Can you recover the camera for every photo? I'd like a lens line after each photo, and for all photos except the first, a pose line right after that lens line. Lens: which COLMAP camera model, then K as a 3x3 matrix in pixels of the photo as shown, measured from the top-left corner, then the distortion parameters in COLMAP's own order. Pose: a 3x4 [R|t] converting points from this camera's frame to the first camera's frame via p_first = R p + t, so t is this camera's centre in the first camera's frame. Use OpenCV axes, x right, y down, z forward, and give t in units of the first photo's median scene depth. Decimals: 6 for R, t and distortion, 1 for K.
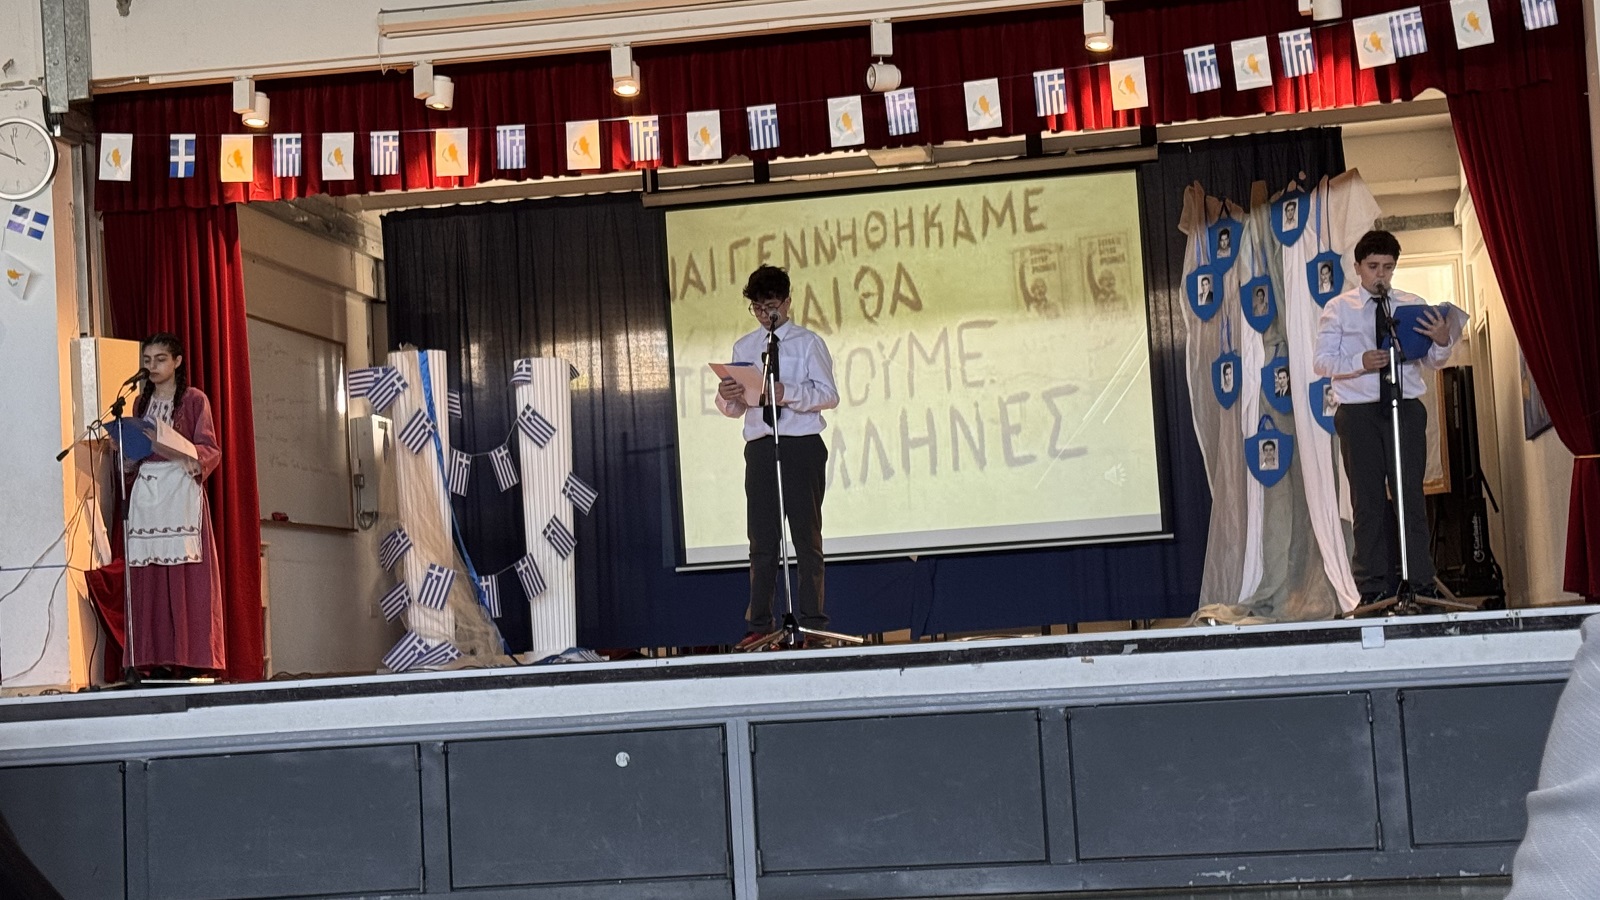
lens RADIAL K [[2691.9, 0, 800.0], [0, 2691.9, 450.0], [0, 0, 1]] dist [0.165819, 0.100656]
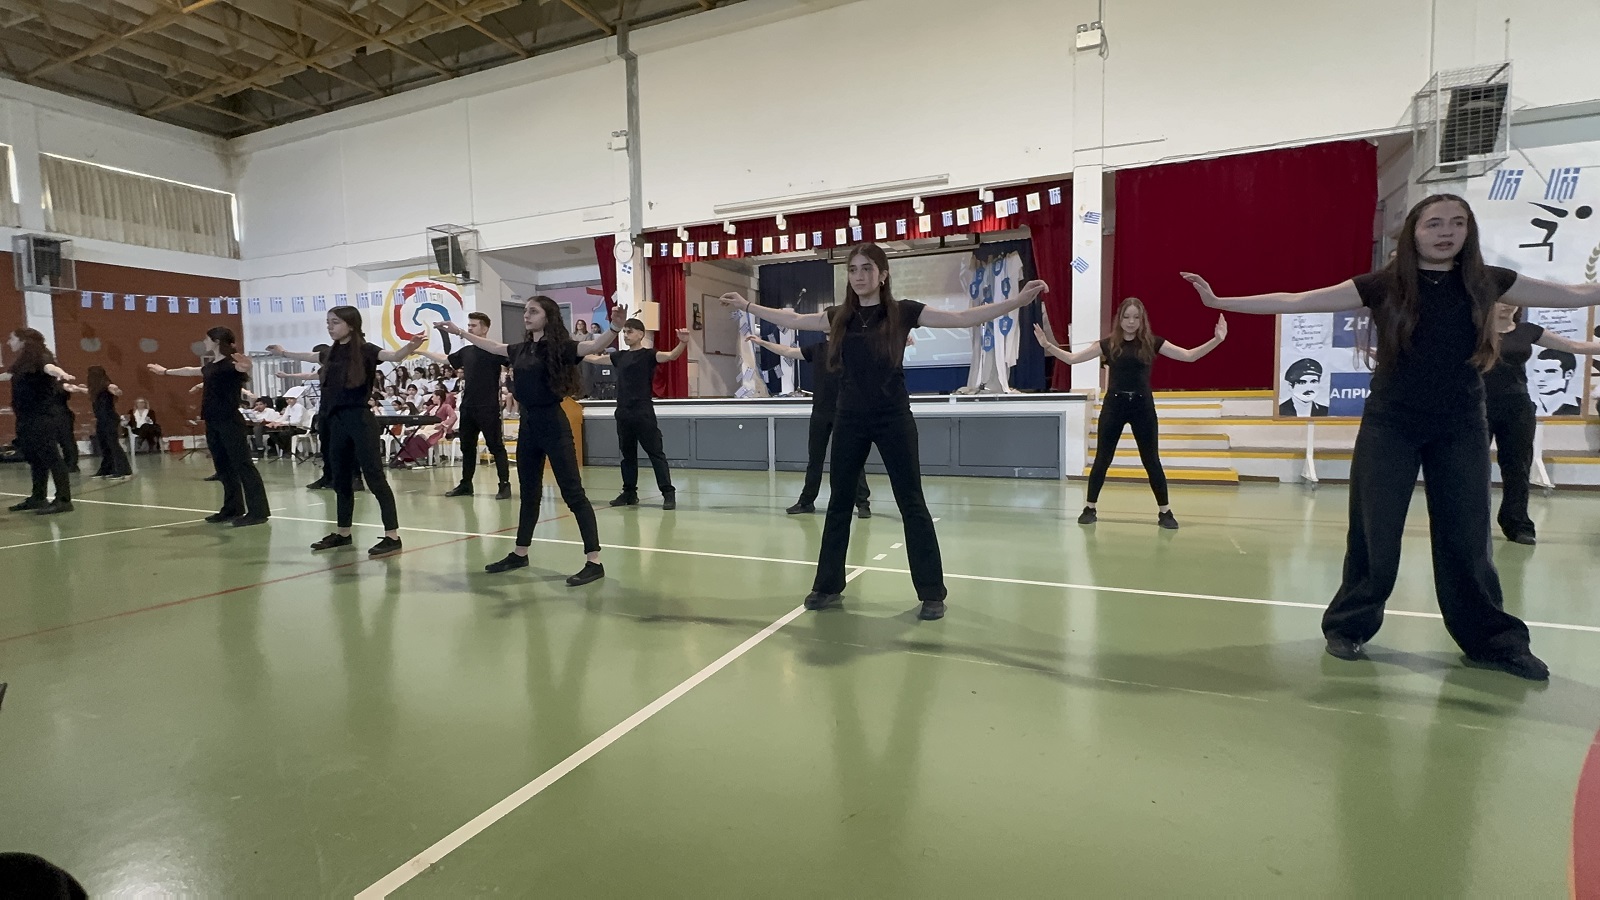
lens RADIAL K [[727.5, 0, 803.6], [0, 727.5, 449.2], [0, 0, 1]] dist [-0.003715, 0.000890]
pose [[0.969170, 0.058490, -0.239349, 0.174321], [-0.019880, 0.986811, 0.160653, -0.006532], [0.245589, -0.150942, 0.957550, 0.088479]]
